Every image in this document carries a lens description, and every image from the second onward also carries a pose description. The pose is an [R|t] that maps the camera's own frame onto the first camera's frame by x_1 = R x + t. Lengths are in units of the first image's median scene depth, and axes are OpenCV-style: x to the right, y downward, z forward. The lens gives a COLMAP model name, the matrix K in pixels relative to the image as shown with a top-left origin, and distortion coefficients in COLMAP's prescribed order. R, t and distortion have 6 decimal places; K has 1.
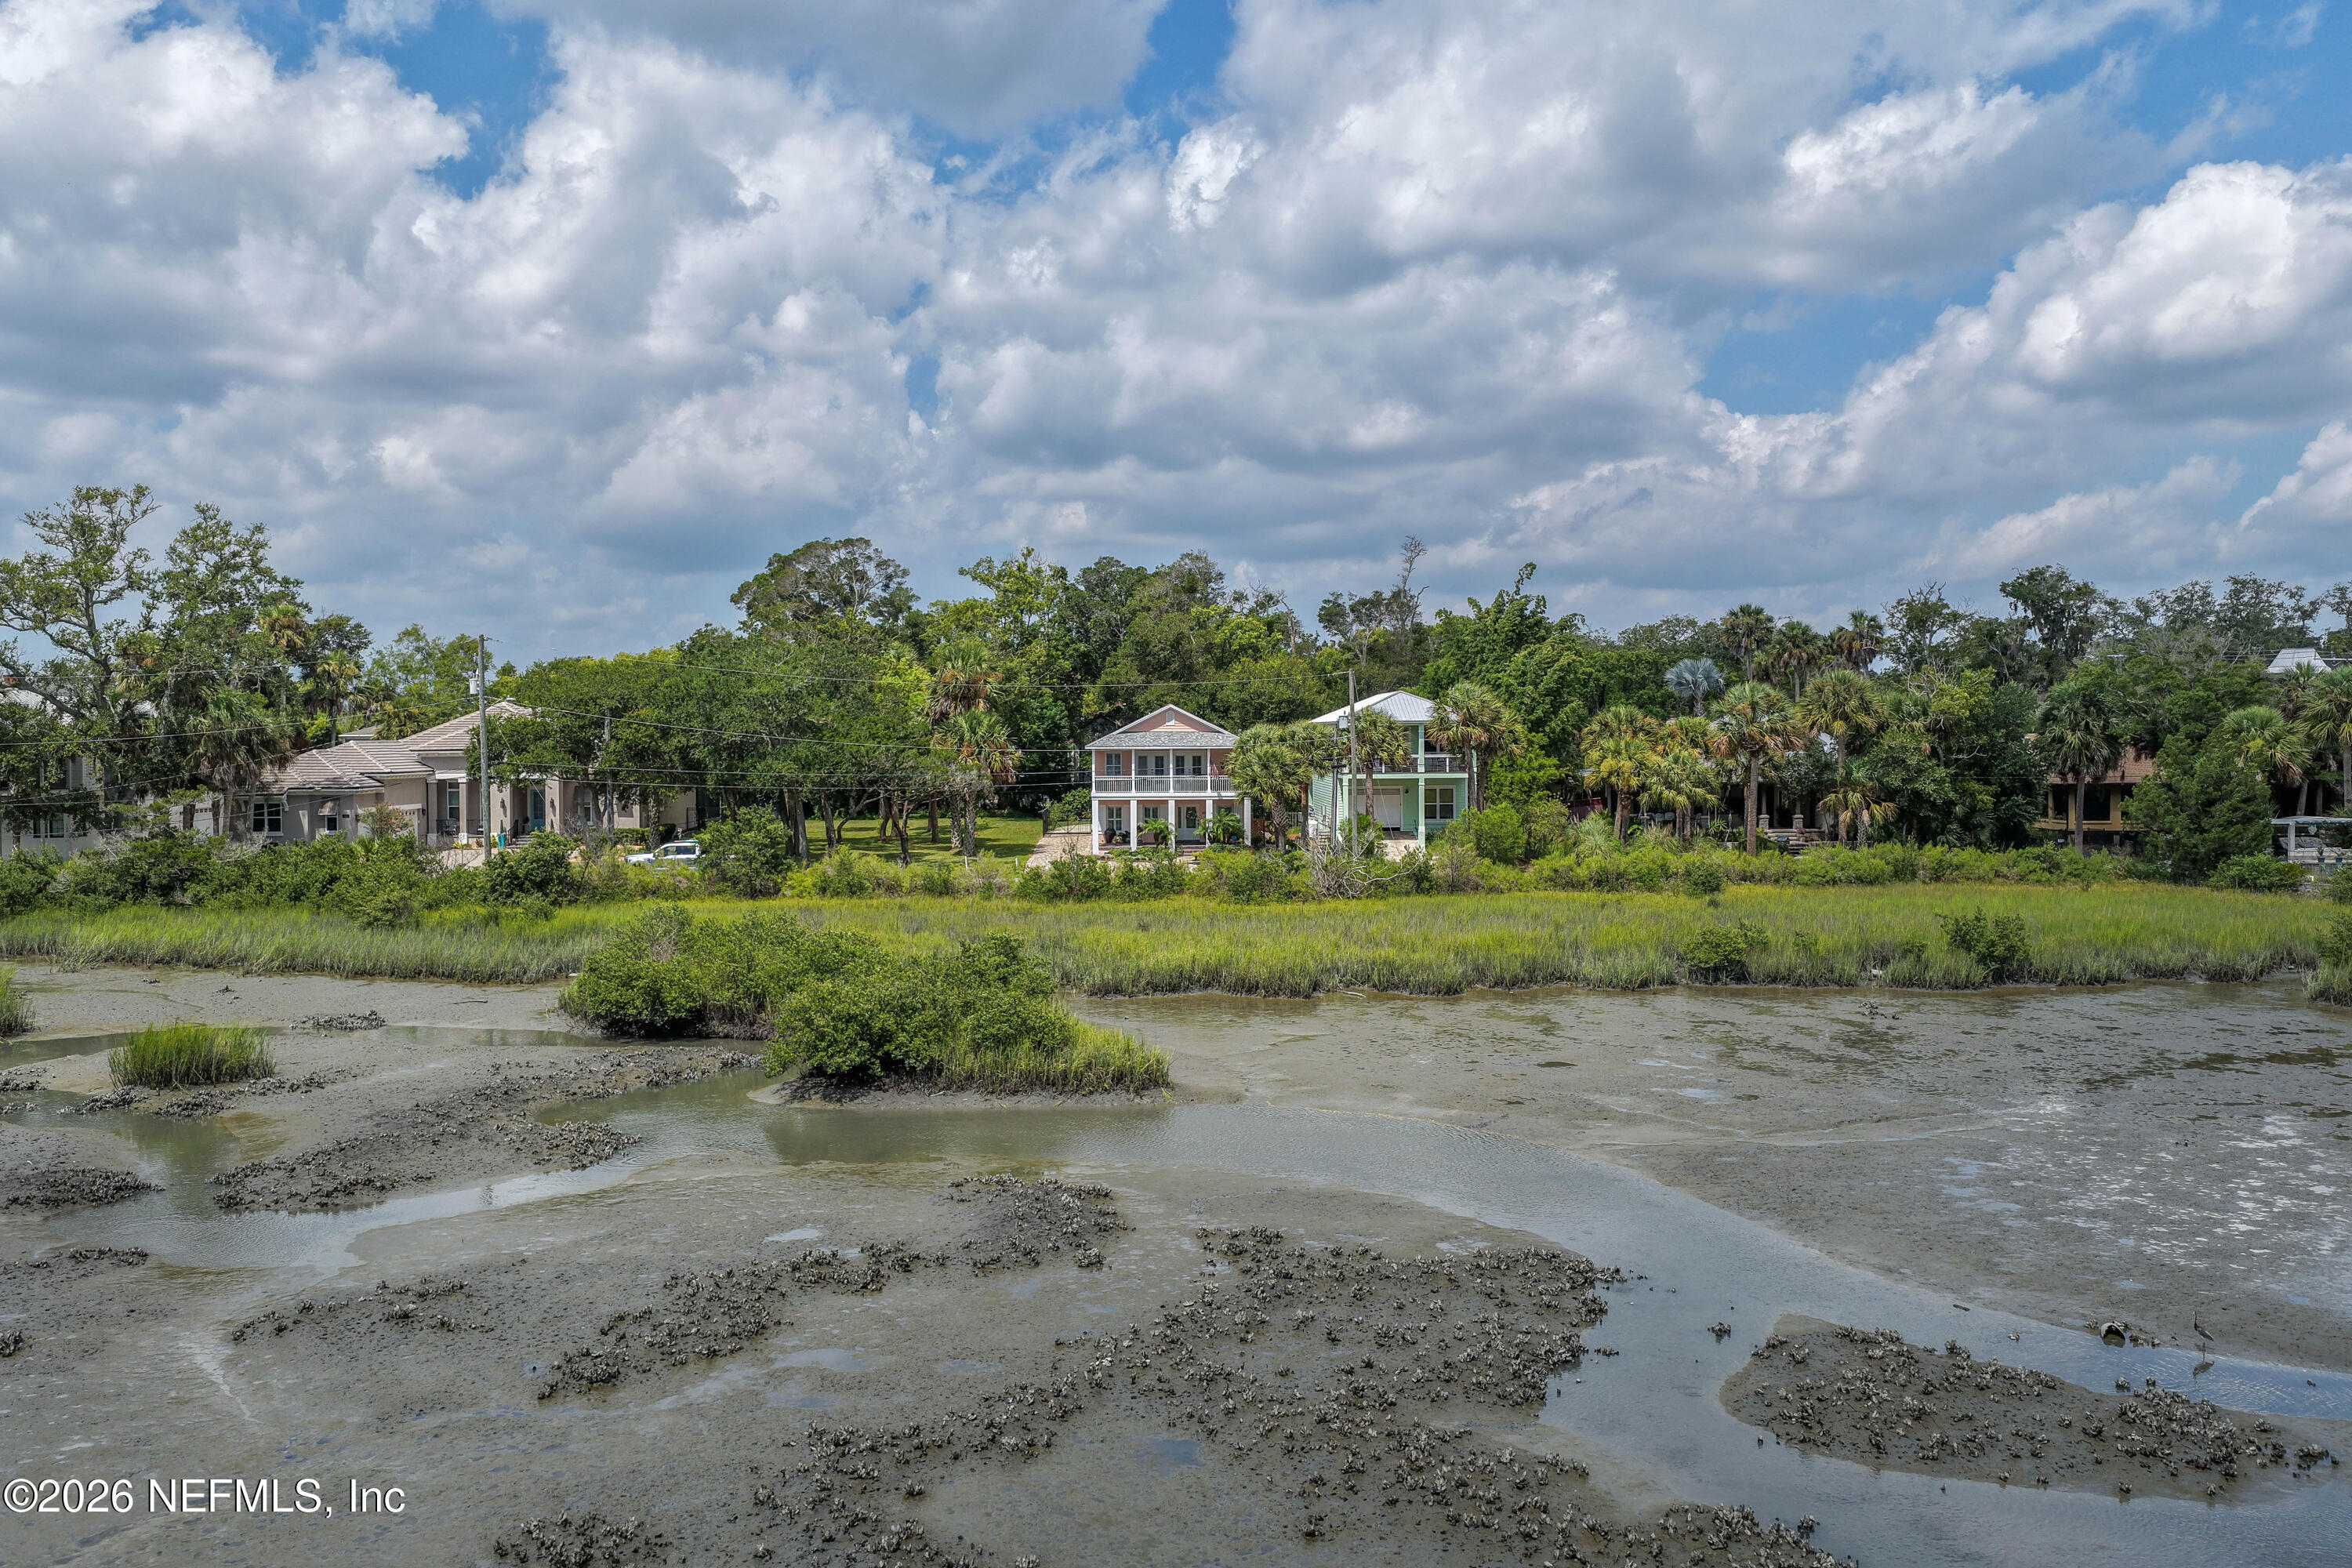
lens RADIAL K [[2012.9, 0, 1177.2], [0, 2012.9, 826.4], [0, 0, 1]] dist [-0.002914, 0.021736]
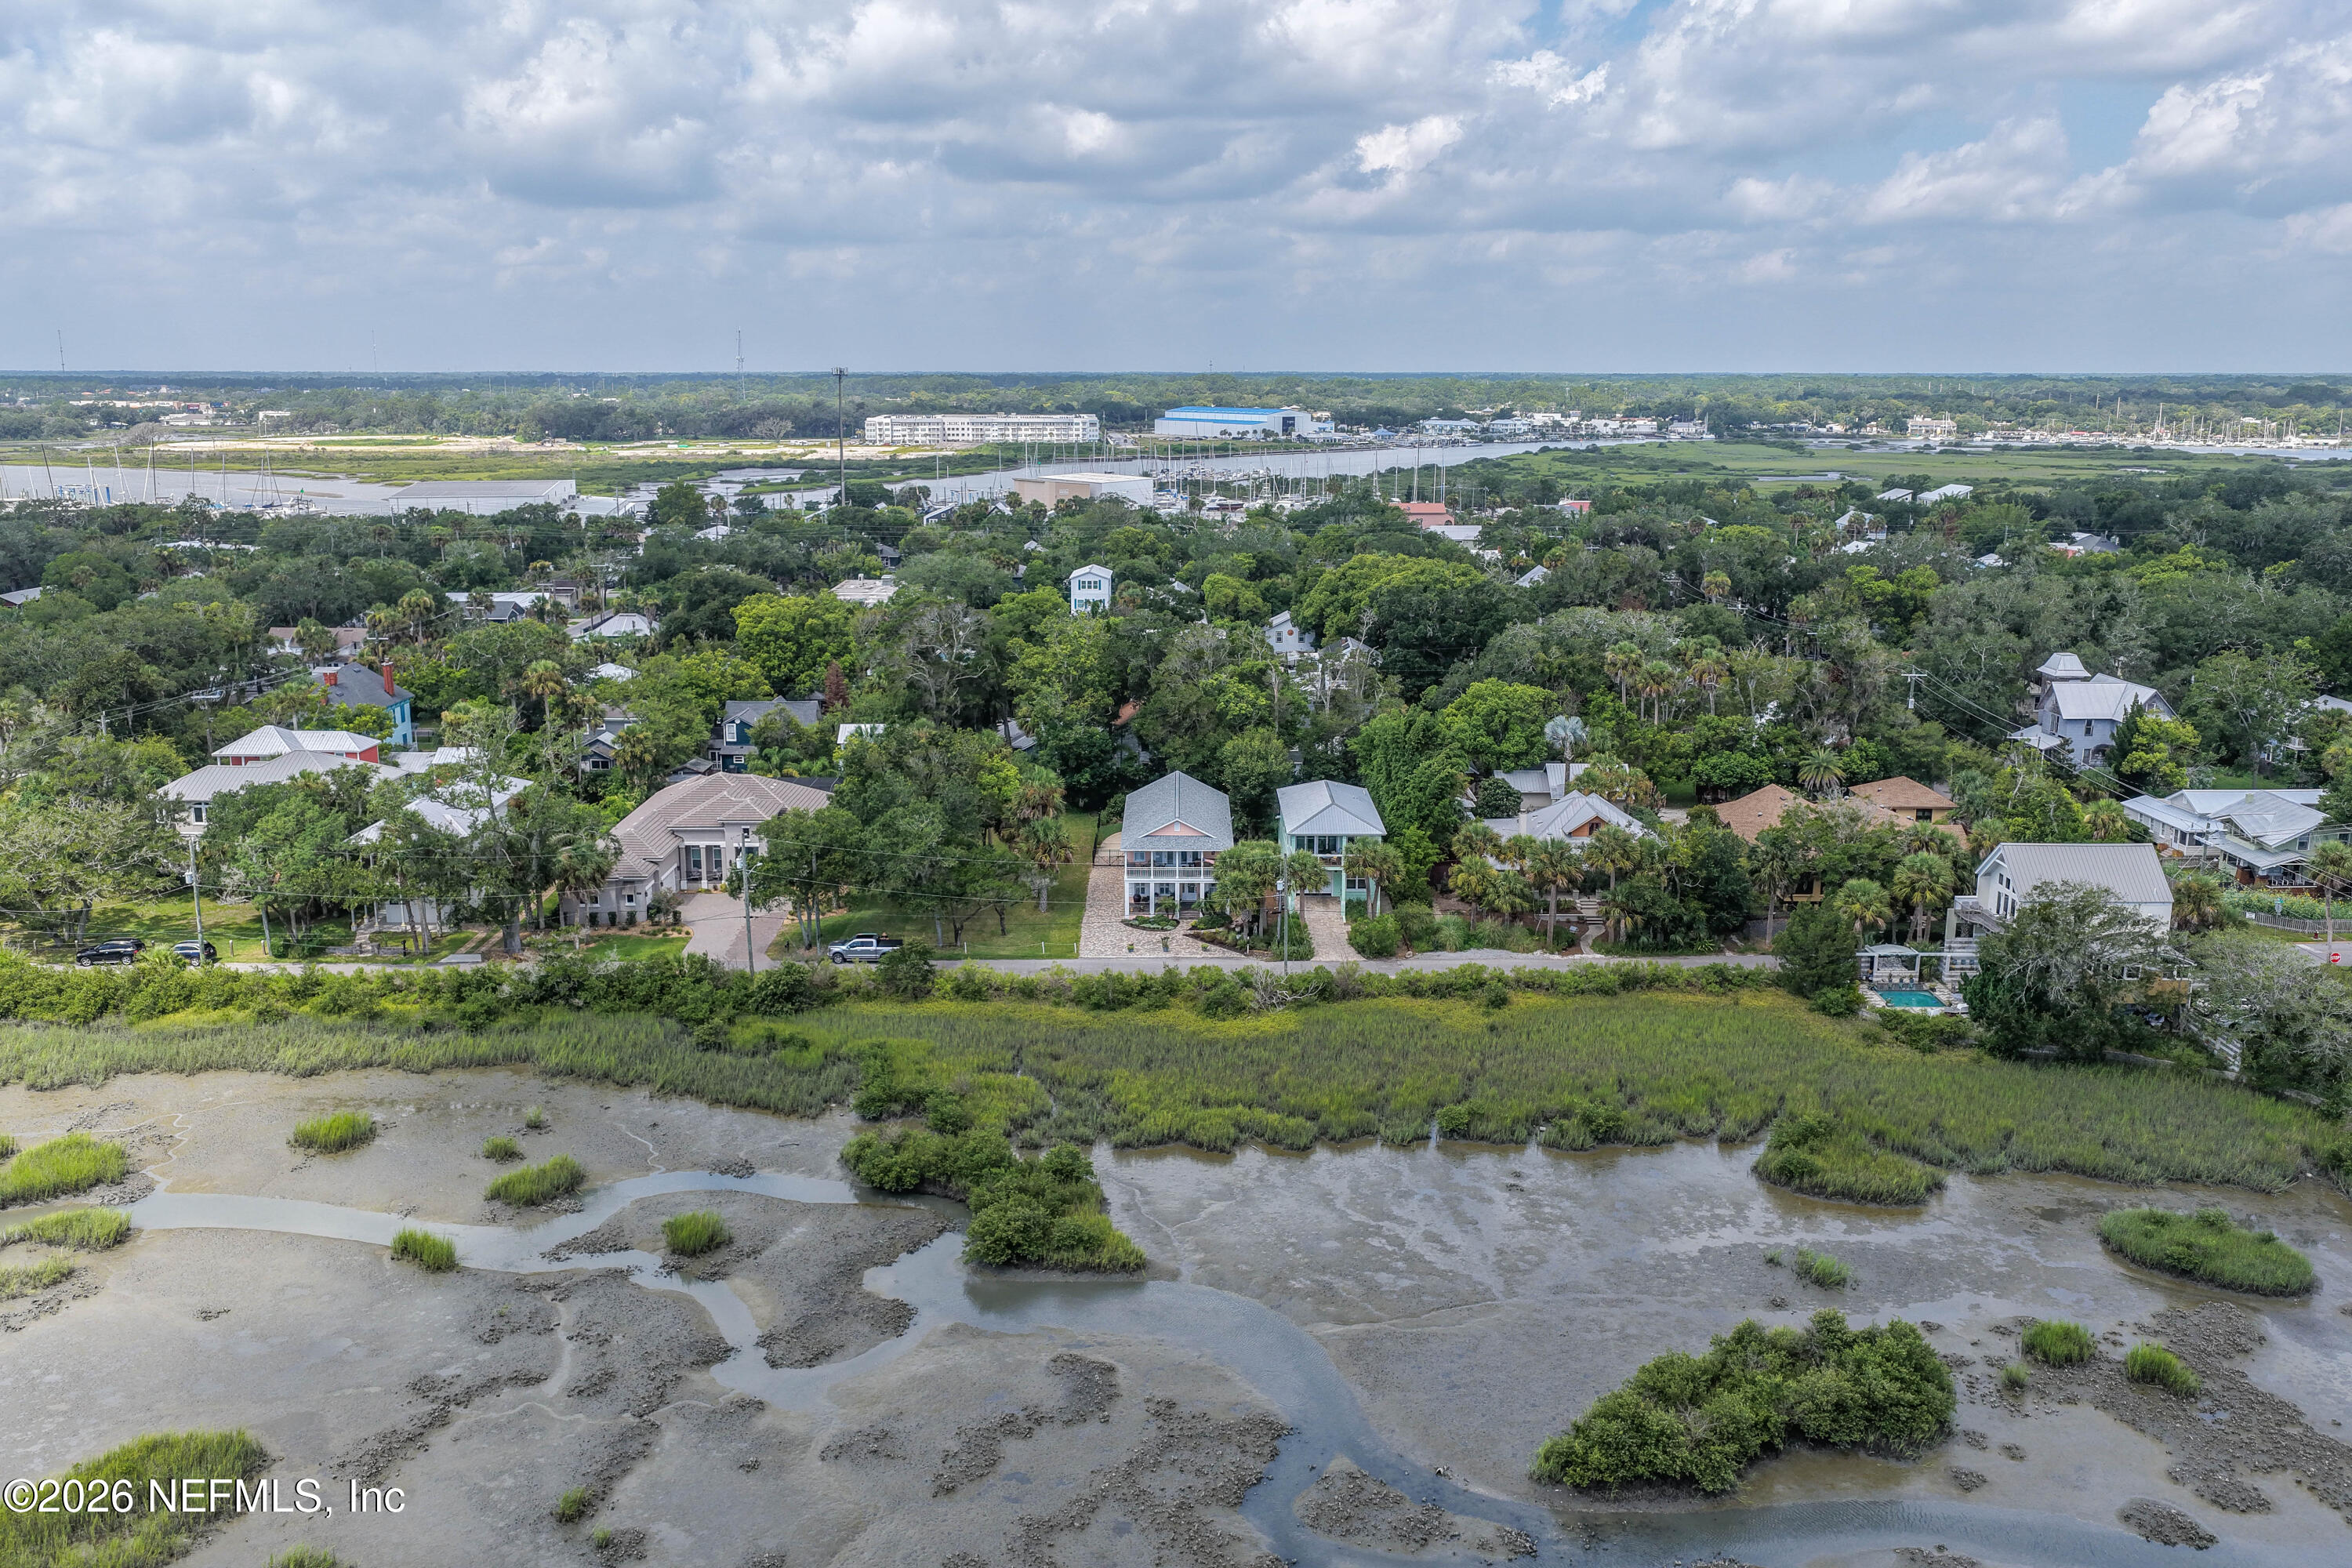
lens RADIAL K [[2012.9, 0, 1174.4], [0, 2012.9, 789.2], [0, 0, 1]] dist [-0.002914, 0.021736]
pose [[0.999552, 0.012198, -0.027321, 0.040355], [-0.007638, 0.986899, 0.161158, -0.371805], [0.028929, -0.160878, 0.986550, -0.545792]]
